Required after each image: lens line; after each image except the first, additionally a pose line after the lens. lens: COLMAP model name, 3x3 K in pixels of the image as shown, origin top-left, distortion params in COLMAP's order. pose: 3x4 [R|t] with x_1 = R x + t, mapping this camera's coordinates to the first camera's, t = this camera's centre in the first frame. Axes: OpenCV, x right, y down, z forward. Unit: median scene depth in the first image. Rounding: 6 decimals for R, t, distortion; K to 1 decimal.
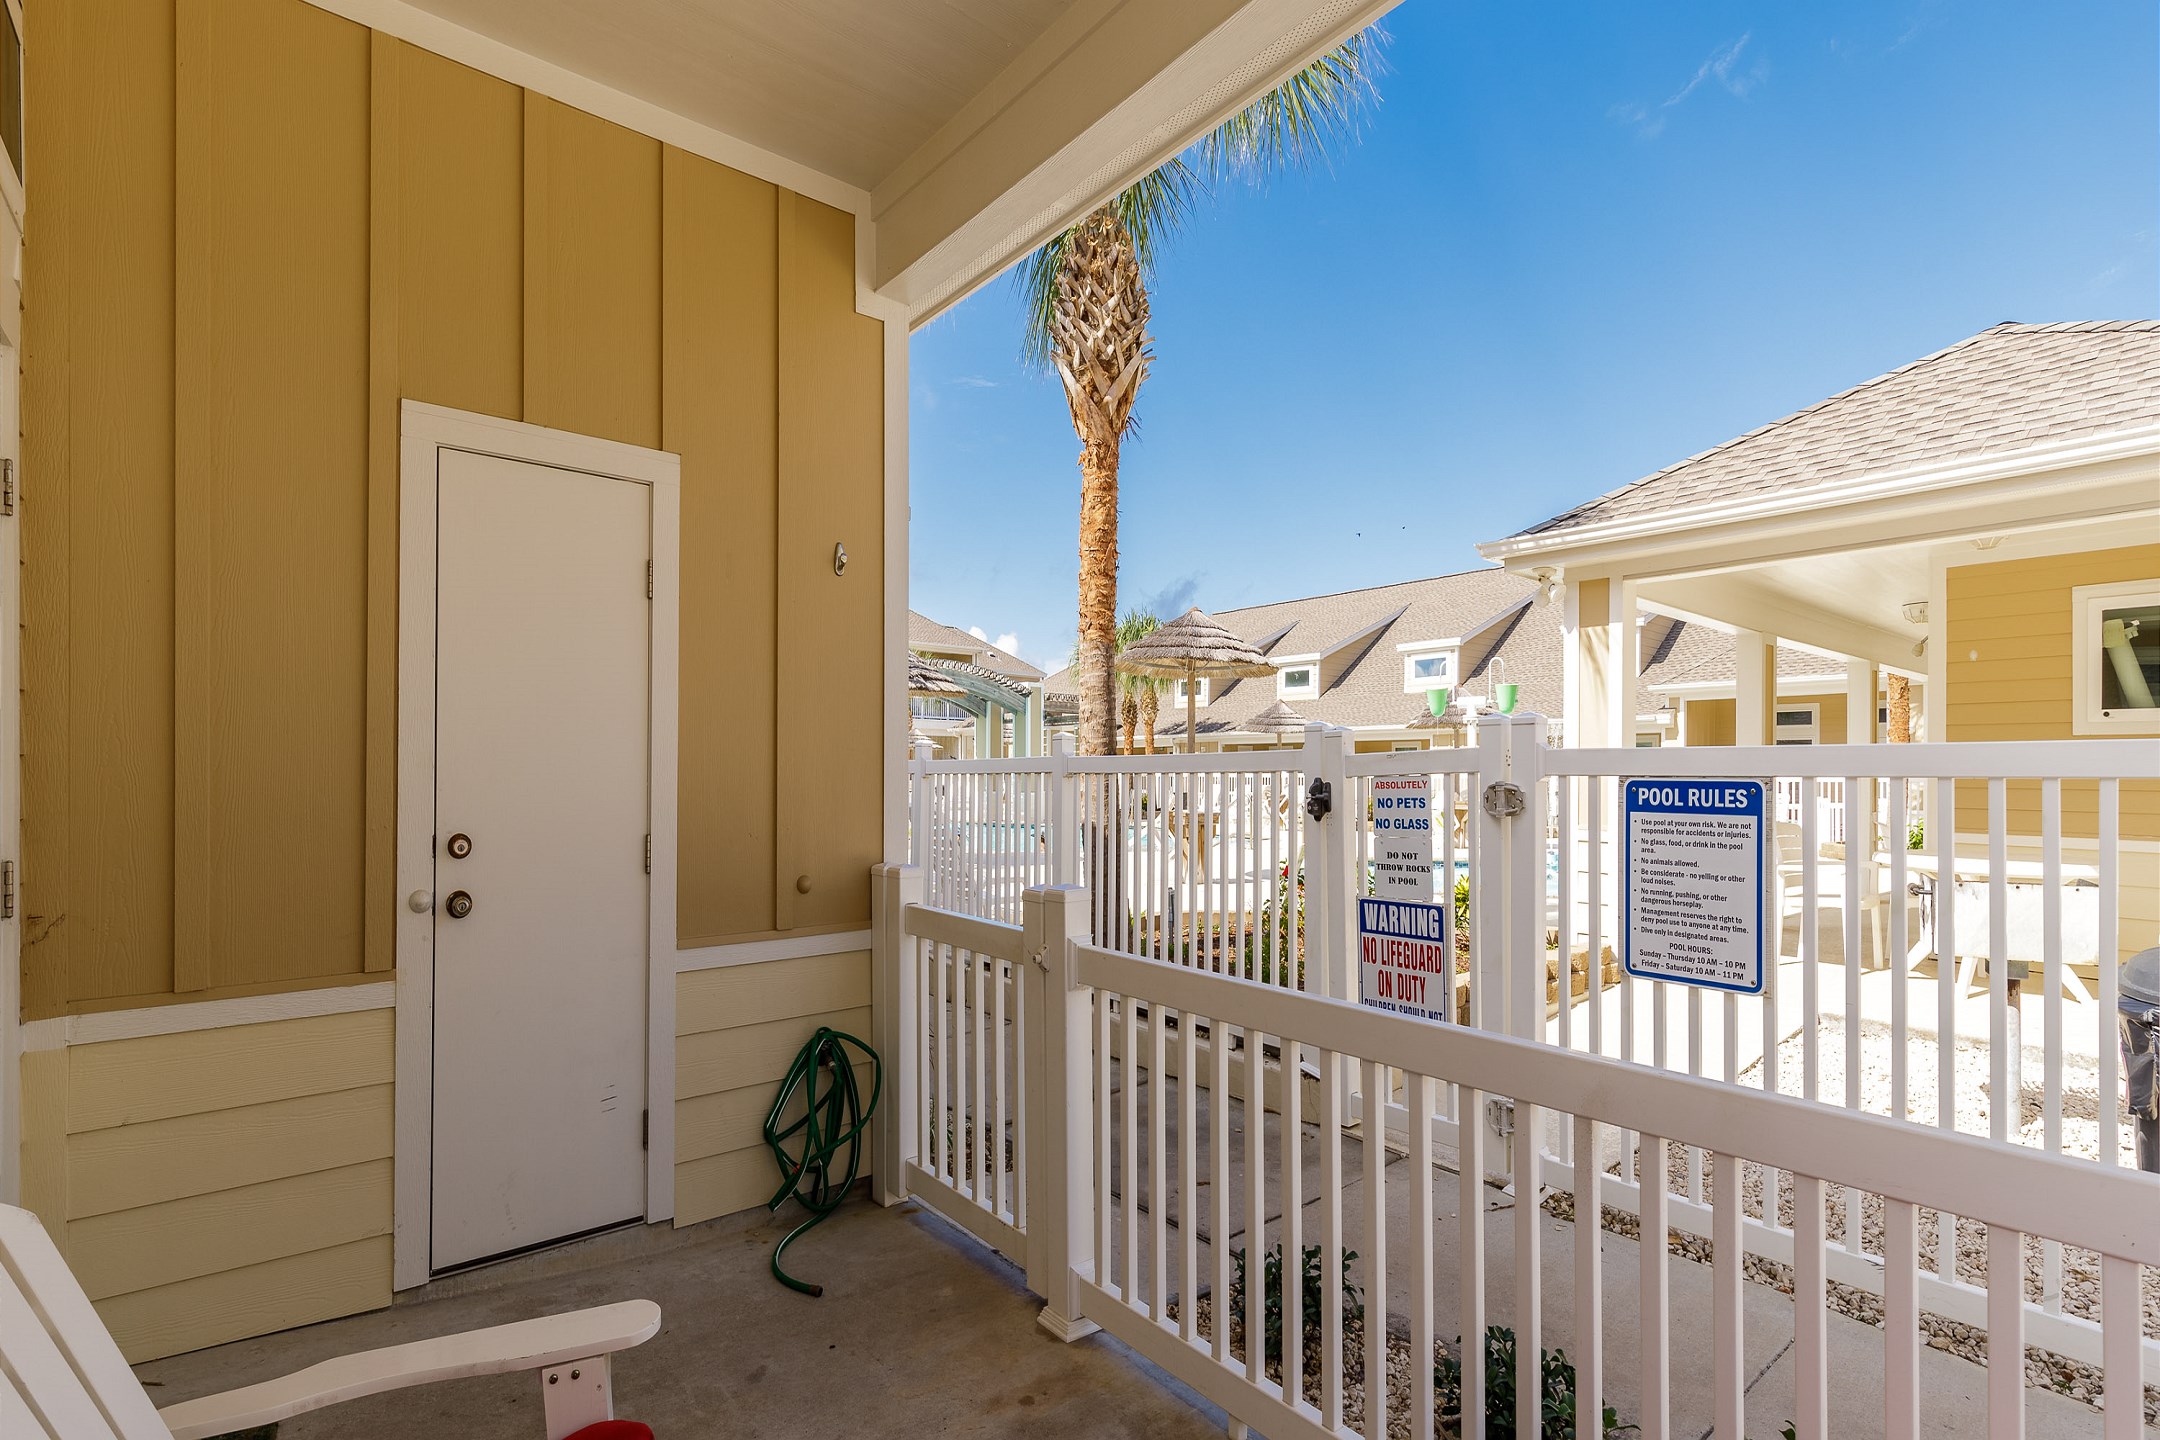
lens RADIAL K [[985.7, 0, 1069.2], [0, 985.7, 764.8], [0, 0, 1]] dist [-0.003946, -0.000659]
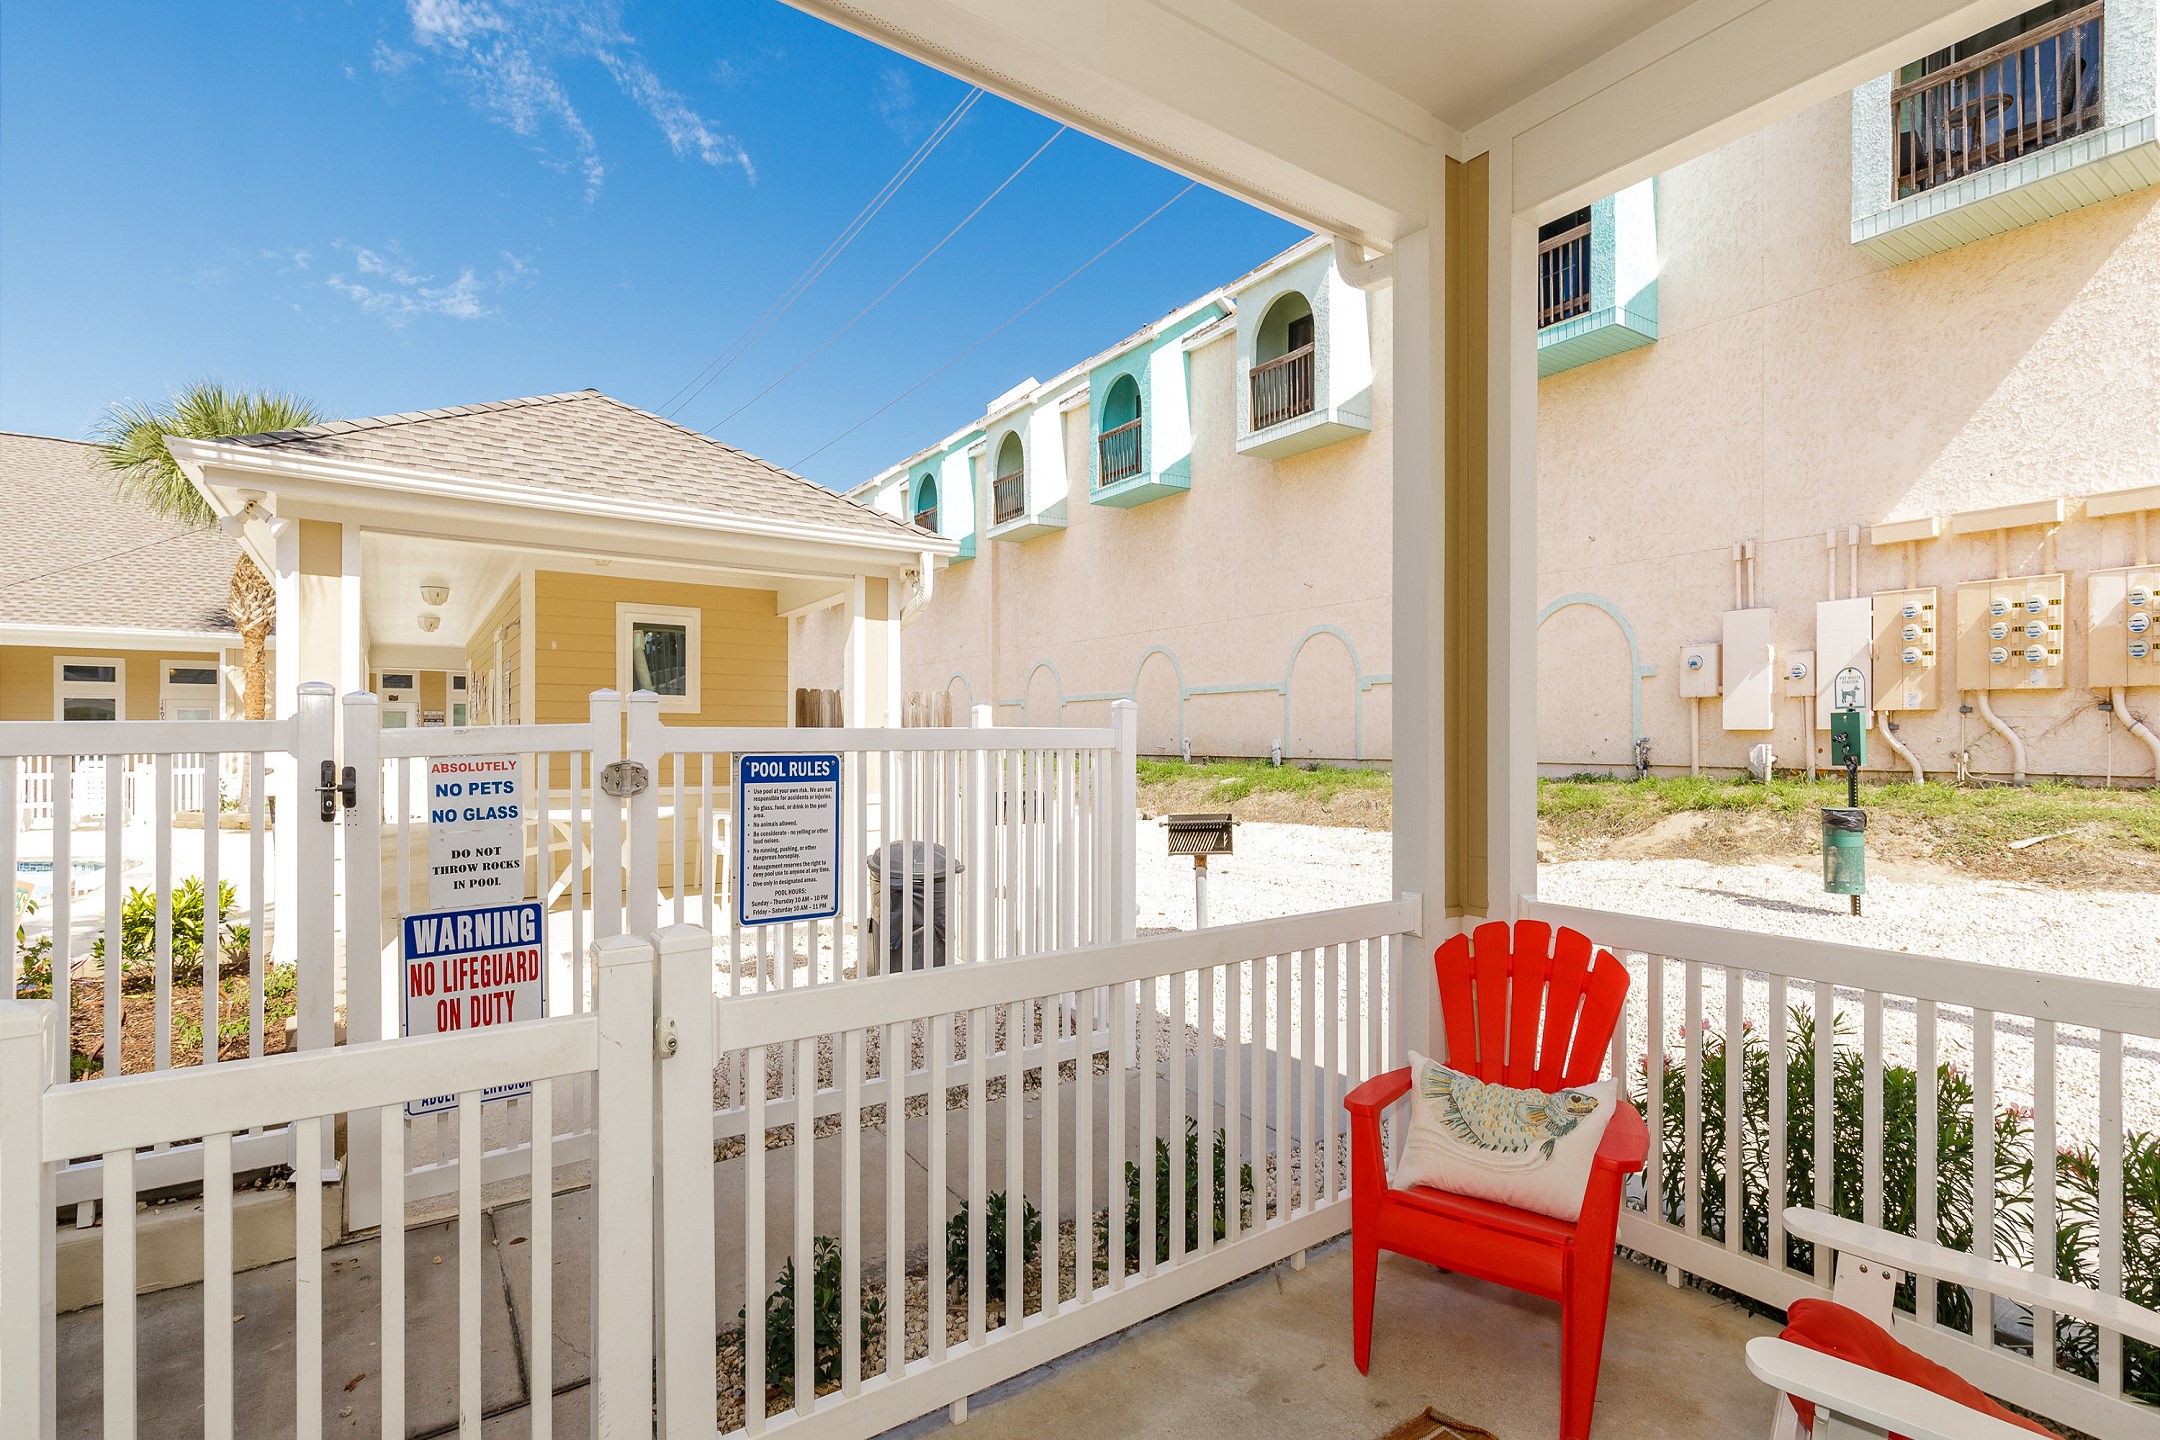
lens RADIAL K [[985.7, 0, 1080.3], [0, 985.7, 731.3], [0, 0, 1]] dist [-0.003946, -0.000659]
pose [[0.067972, 0.000727, 0.997687, -0.454581], [-0.006682, 0.999978, -0.000273, -0.012672], [-0.997665, -0.006648, 0.067975, 0.443567]]
